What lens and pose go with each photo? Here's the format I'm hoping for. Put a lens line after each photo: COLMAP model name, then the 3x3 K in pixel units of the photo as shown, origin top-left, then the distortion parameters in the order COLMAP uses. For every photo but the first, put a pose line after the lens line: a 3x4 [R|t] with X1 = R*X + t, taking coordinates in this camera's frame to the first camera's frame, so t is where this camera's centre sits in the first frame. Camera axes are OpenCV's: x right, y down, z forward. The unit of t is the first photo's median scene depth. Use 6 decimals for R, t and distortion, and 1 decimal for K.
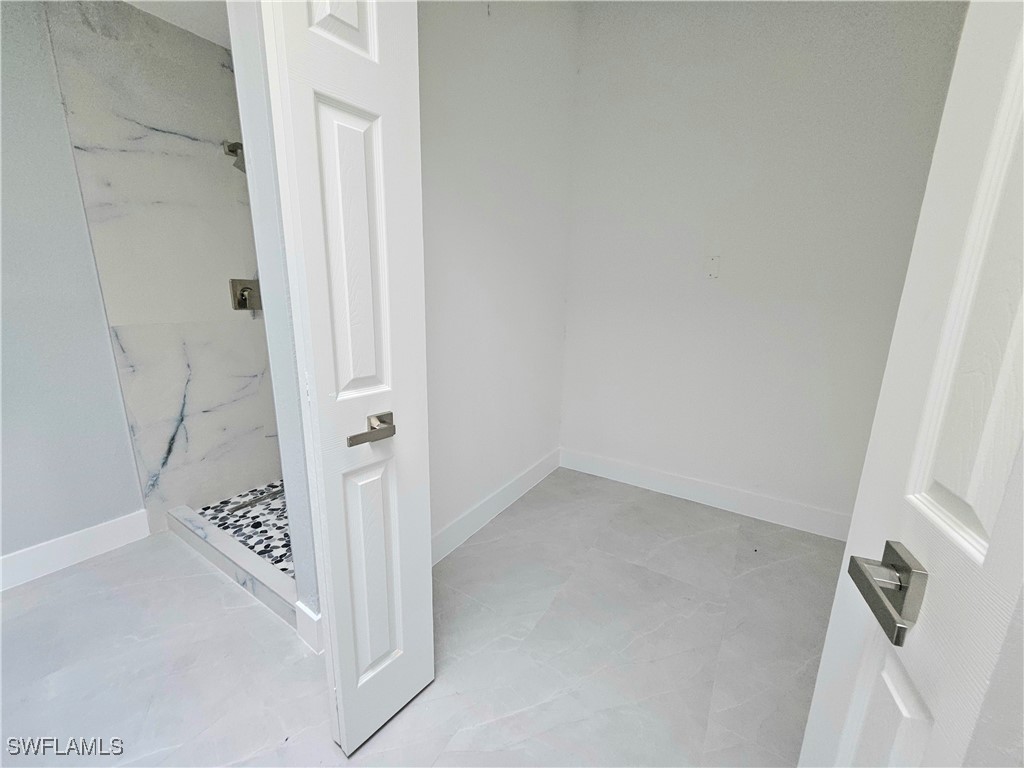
lens RADIAL K [[406.3, 0, 505.0], [0, 406.3, 384.6], [0, 0, 1]] dist [0.003130, -0.000084]
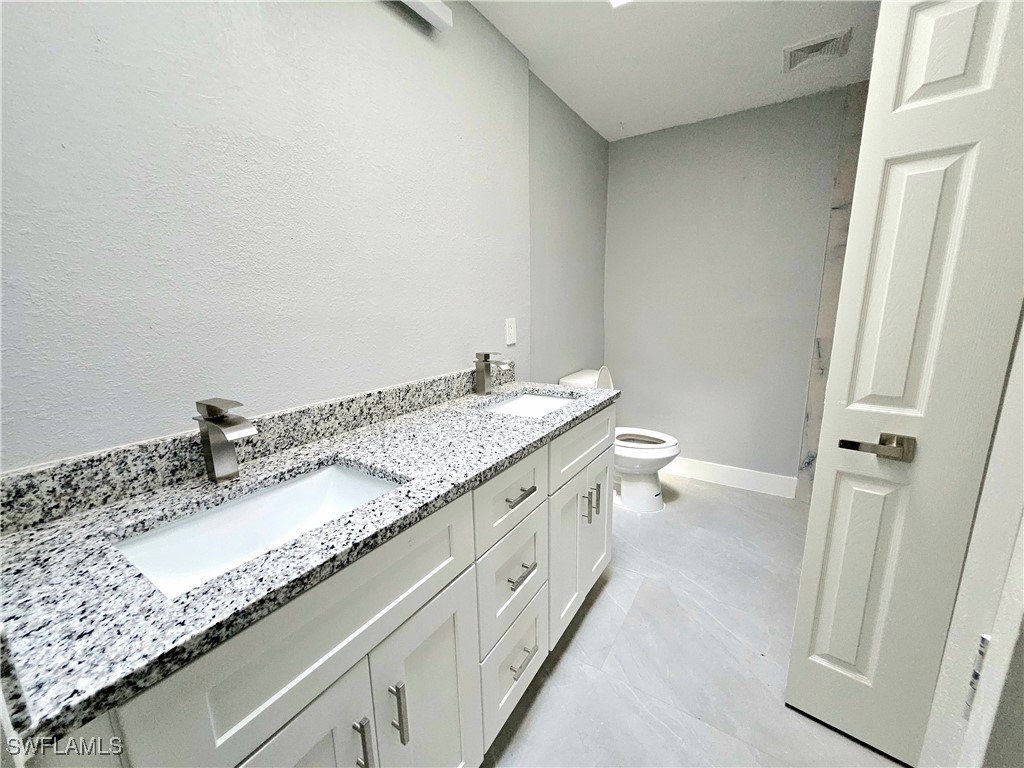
lens RADIAL K [[406.3, 0, 505.0], [0, 406.3, 384.6], [0, 0, 1]] dist [0.003130, -0.000084]
pose [[0.000951, 0.173747, -0.984790, 0.395633], [-0.204556, 0.964001, 0.169882, -0.013477], [0.978854, 0.201283, 0.036458, -0.021700]]
